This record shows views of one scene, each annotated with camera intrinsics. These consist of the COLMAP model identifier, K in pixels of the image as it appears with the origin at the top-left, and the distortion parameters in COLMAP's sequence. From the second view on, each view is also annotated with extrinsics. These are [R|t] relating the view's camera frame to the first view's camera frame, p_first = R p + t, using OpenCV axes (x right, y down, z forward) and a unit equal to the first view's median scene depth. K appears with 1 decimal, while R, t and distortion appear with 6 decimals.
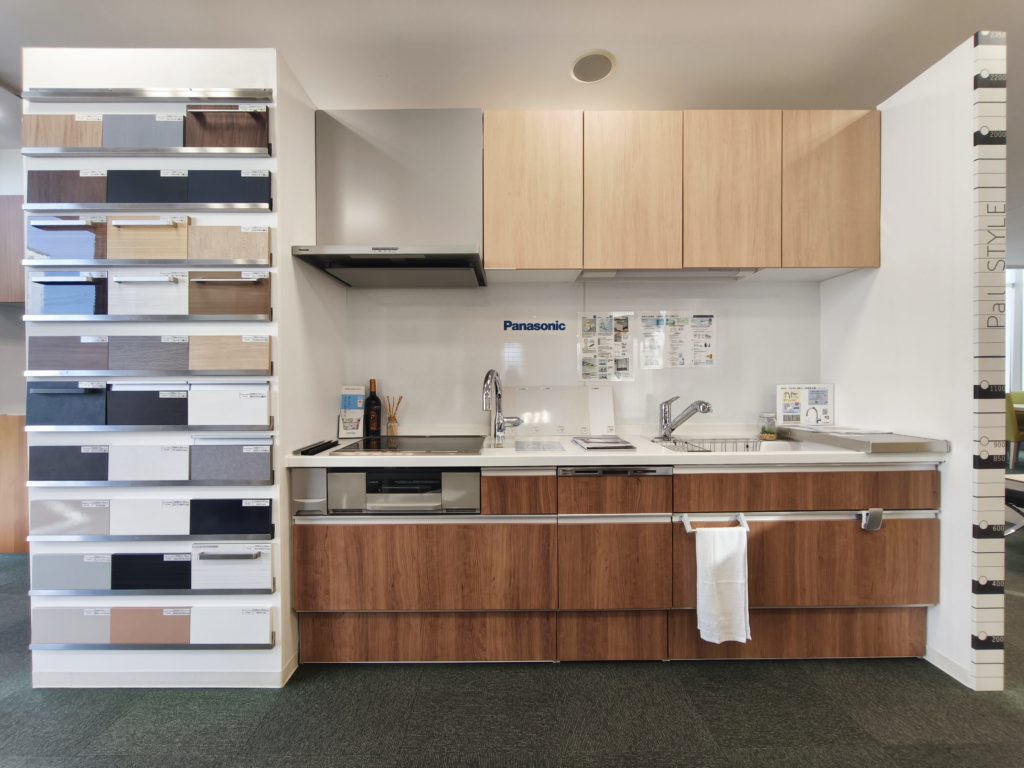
lens RADIAL K [[448.6, 0, 521.5], [0, 448.6, 372.2], [0, 0, 1]] dist [-0.006585, 0.000758]
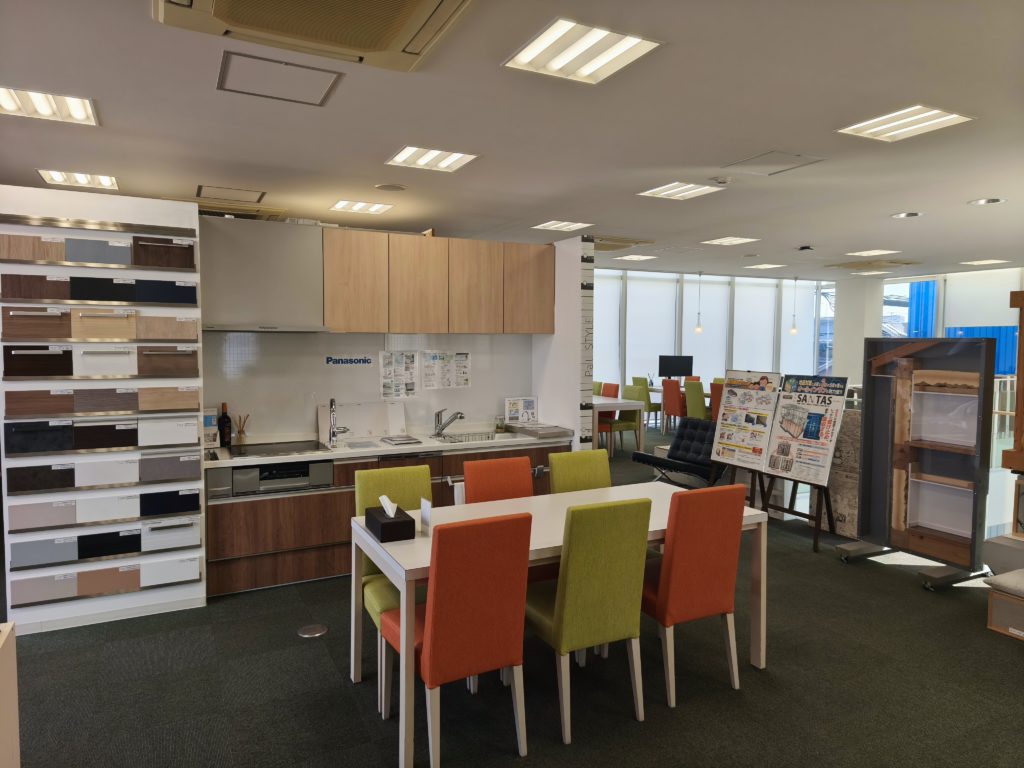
lens RADIAL K [[681.6, 0, 516.6], [0, 681.6, 381.3], [0, 0, 1]] dist [0.058784, 0.000907]
pose [[0.911821, -0.021855, 0.410007, -0.510136], [-0.010526, 0.997010, 0.076554, -0.285117], [-0.410454, -0.074119, 0.908864, -1.600903]]
